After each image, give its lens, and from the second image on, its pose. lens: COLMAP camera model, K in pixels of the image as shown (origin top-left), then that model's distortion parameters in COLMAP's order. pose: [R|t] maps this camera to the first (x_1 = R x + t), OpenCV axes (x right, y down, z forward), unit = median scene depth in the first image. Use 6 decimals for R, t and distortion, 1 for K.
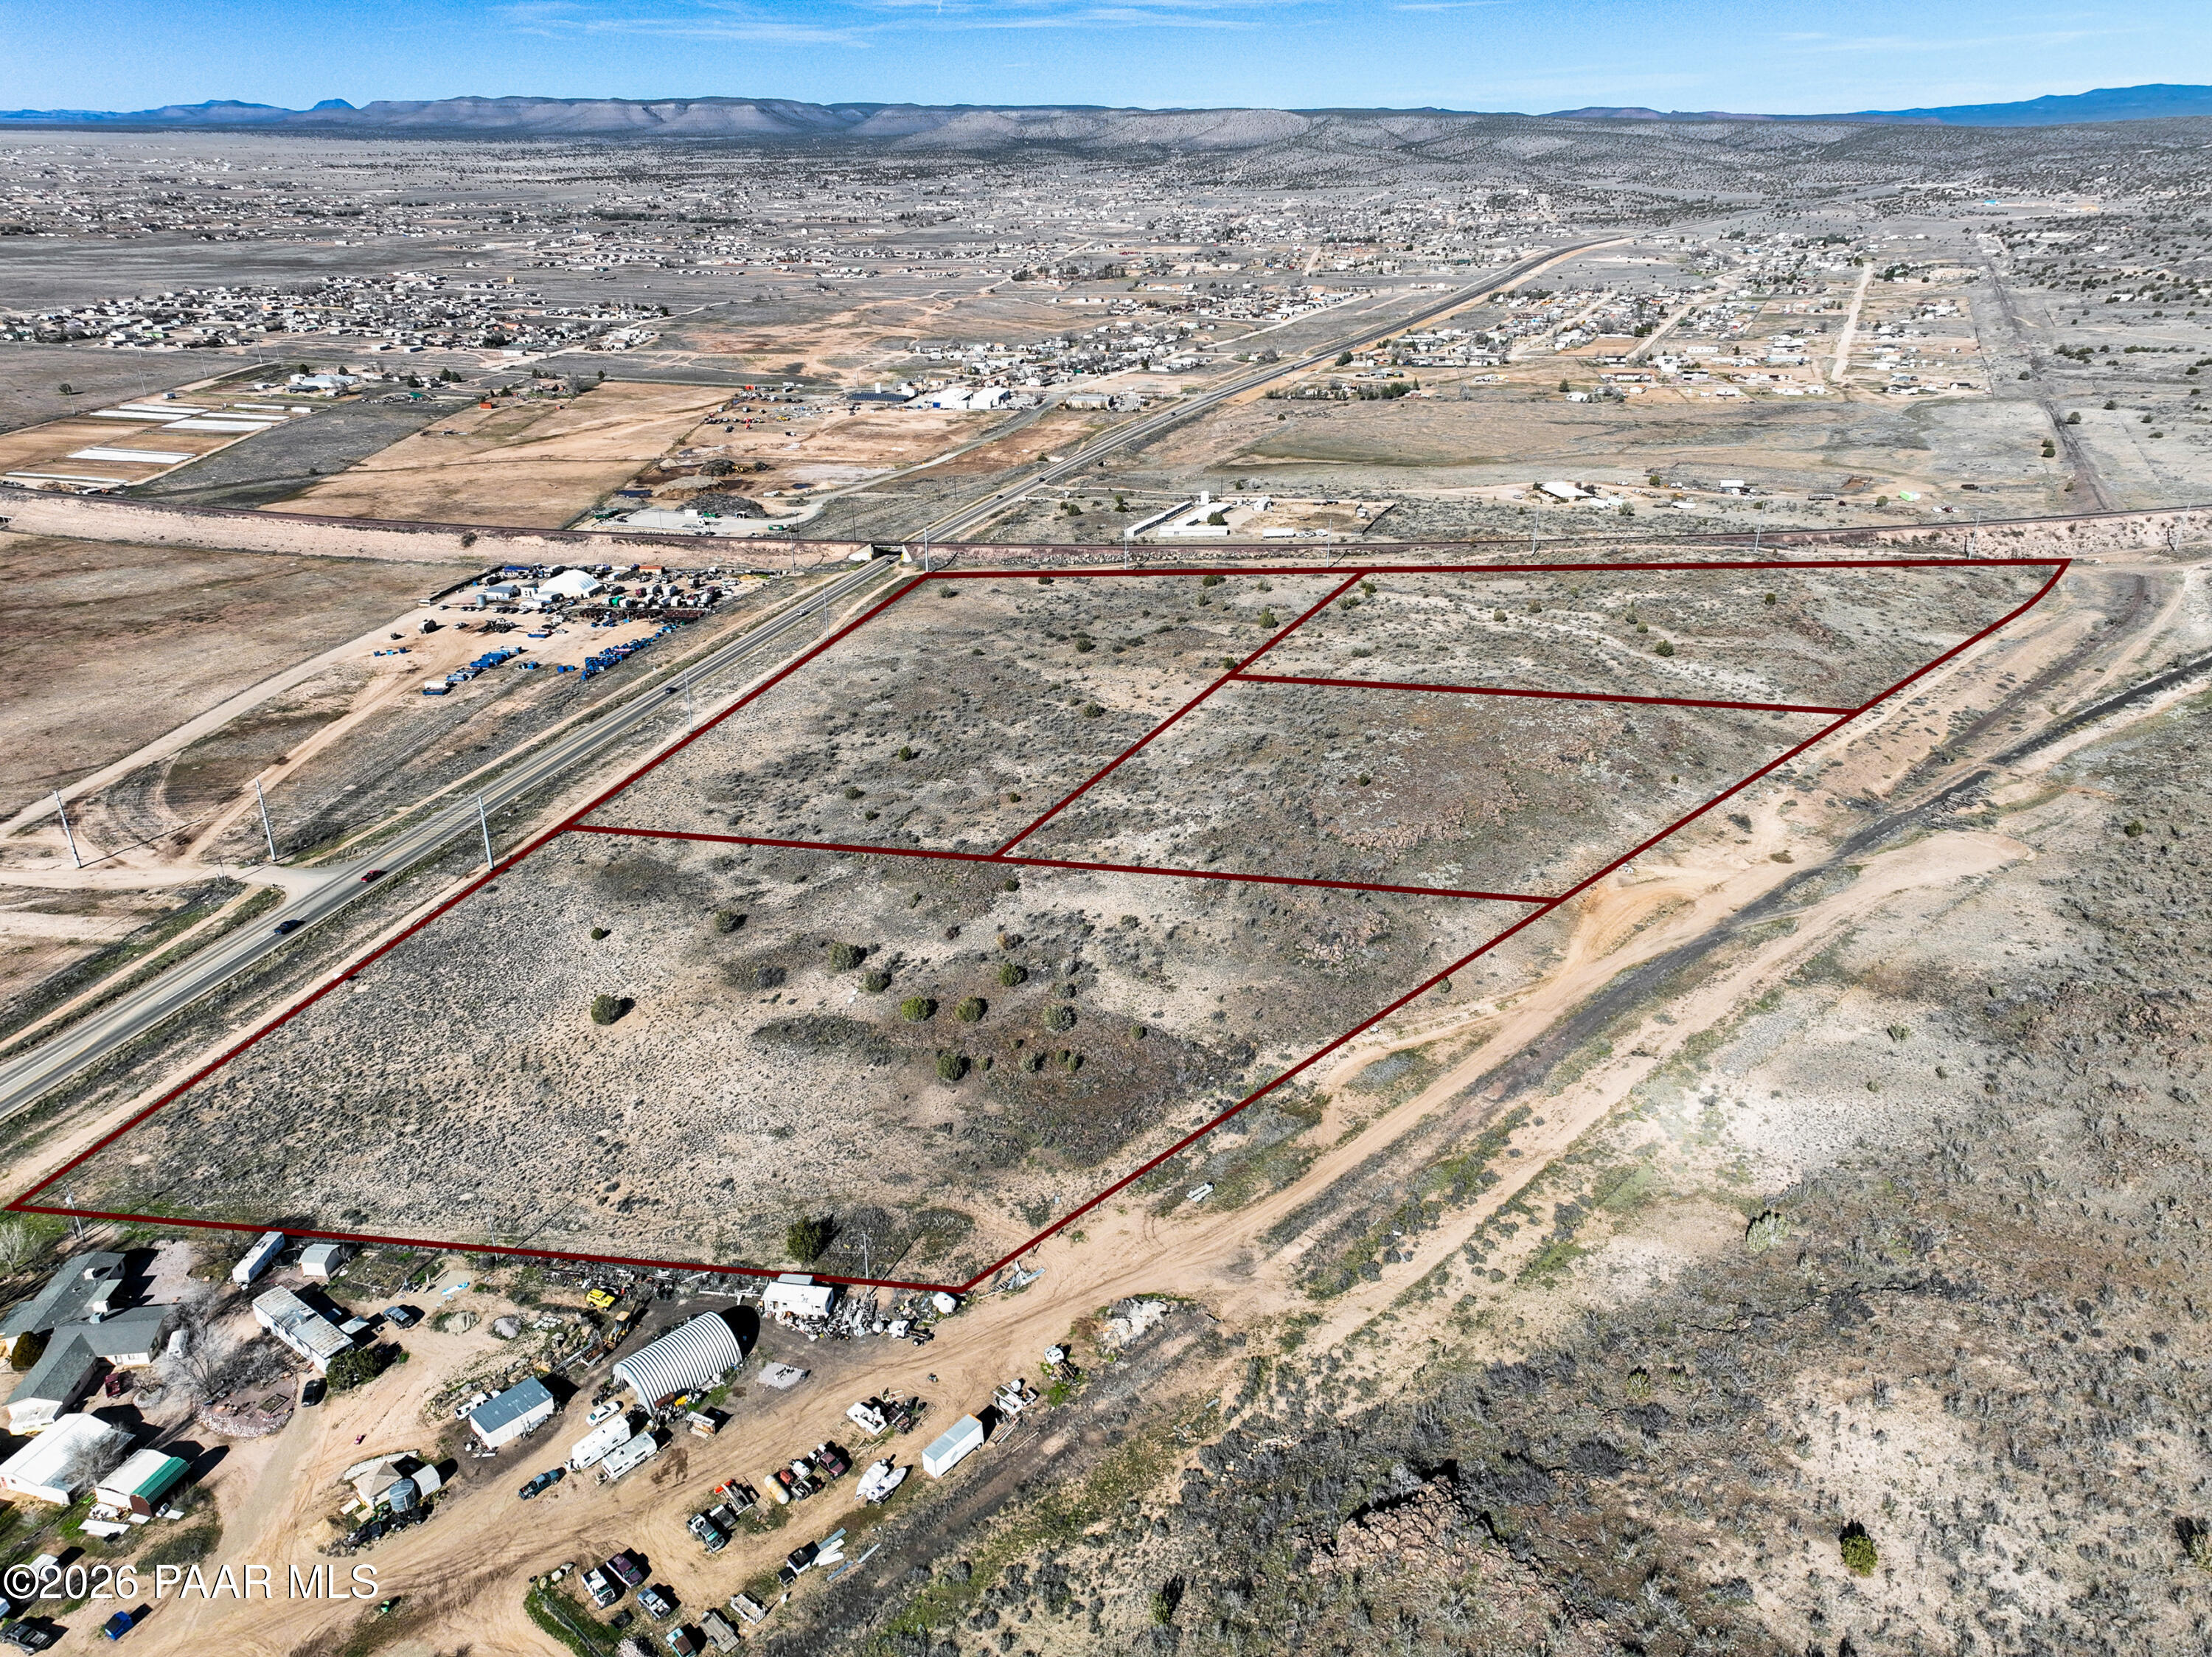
lens RADIAL K [[1528.4, 0, 1106.0], [0, 1528.4, 828.5], [0, 0, 1]] dist [0.067611, 0.009778]
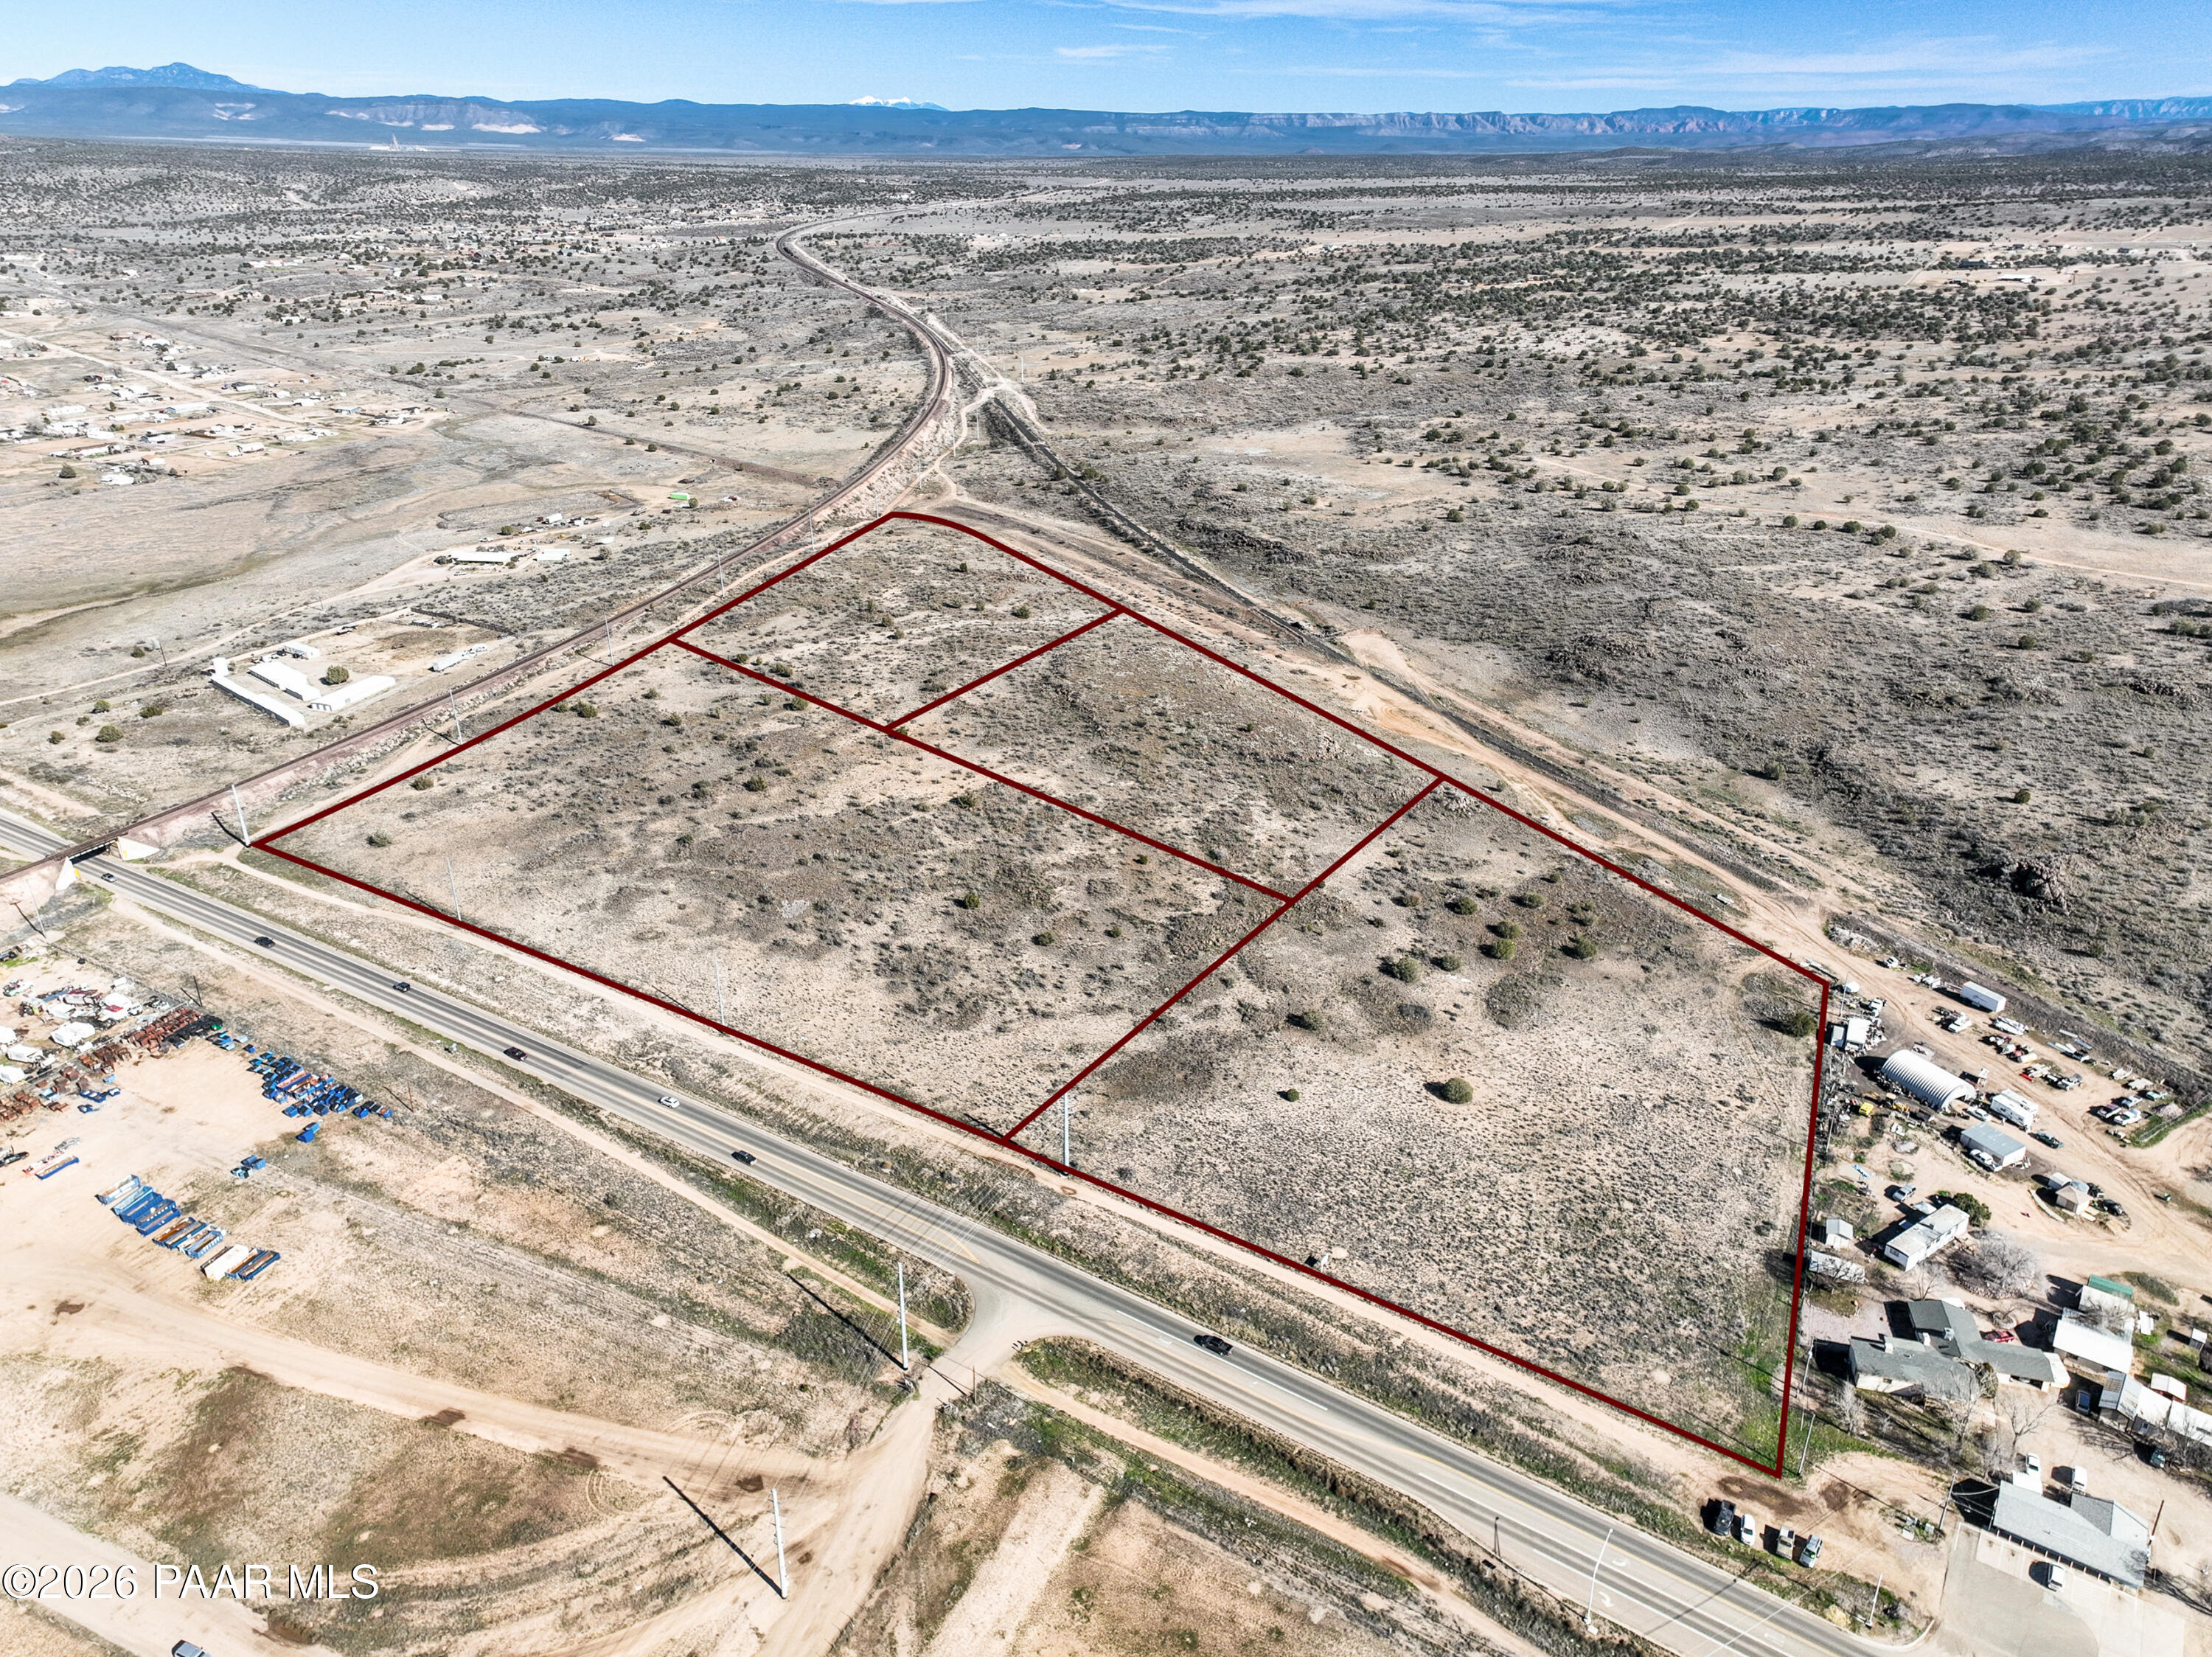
lens RADIAL K [[1528.4, 0, 1106.0], [0, 1528.4, 828.5], [0, 0, 1]] dist [0.067611, 0.009778]
pose [[0.311497, -0.393486, 0.864950, -0.634415], [0.394178, 0.881735, 0.259165, -0.210687], [-0.864635, 0.260215, 0.429761, 0.356912]]
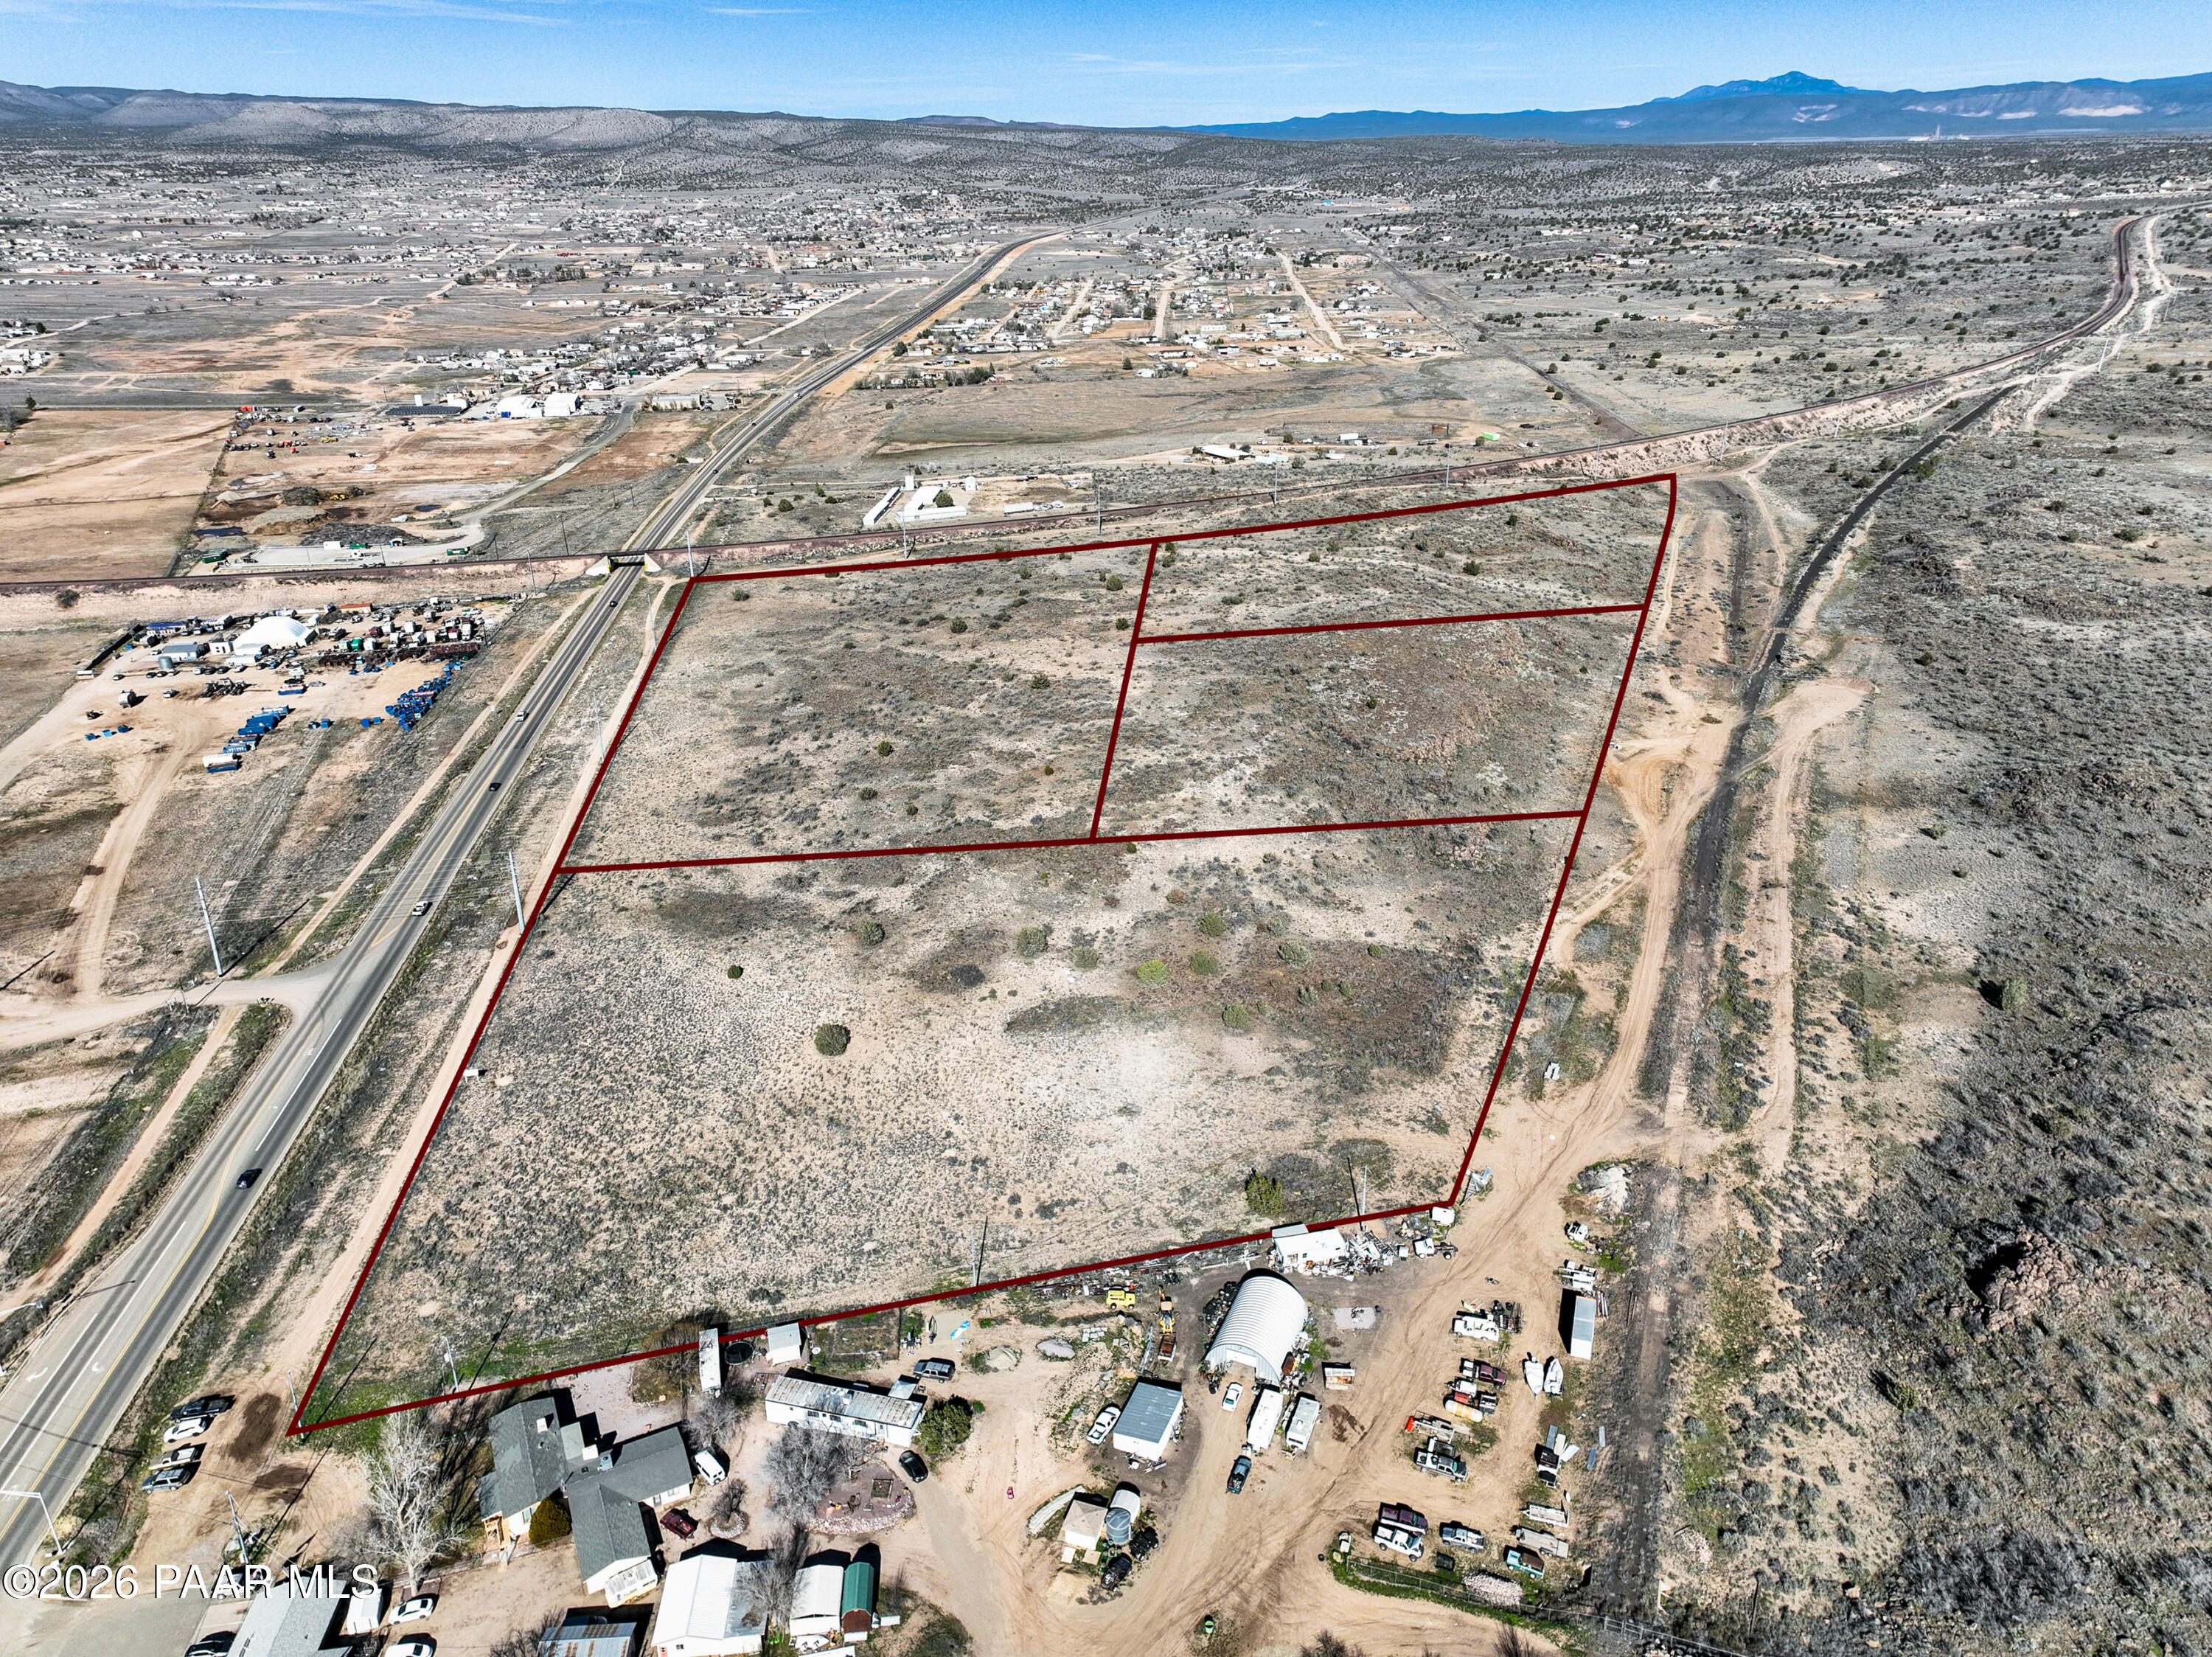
lens RADIAL K [[1528.4, 0, 1106.0], [0, 1528.4, 828.5], [0, 0, 1]] dist [0.067611, 0.009778]
pose [[0.926509, -0.158647, 0.341193, -0.234605], [0.159714, 0.986843, 0.025155, -0.001265], [-0.340694, 0.031187, 0.939657, 0.044977]]
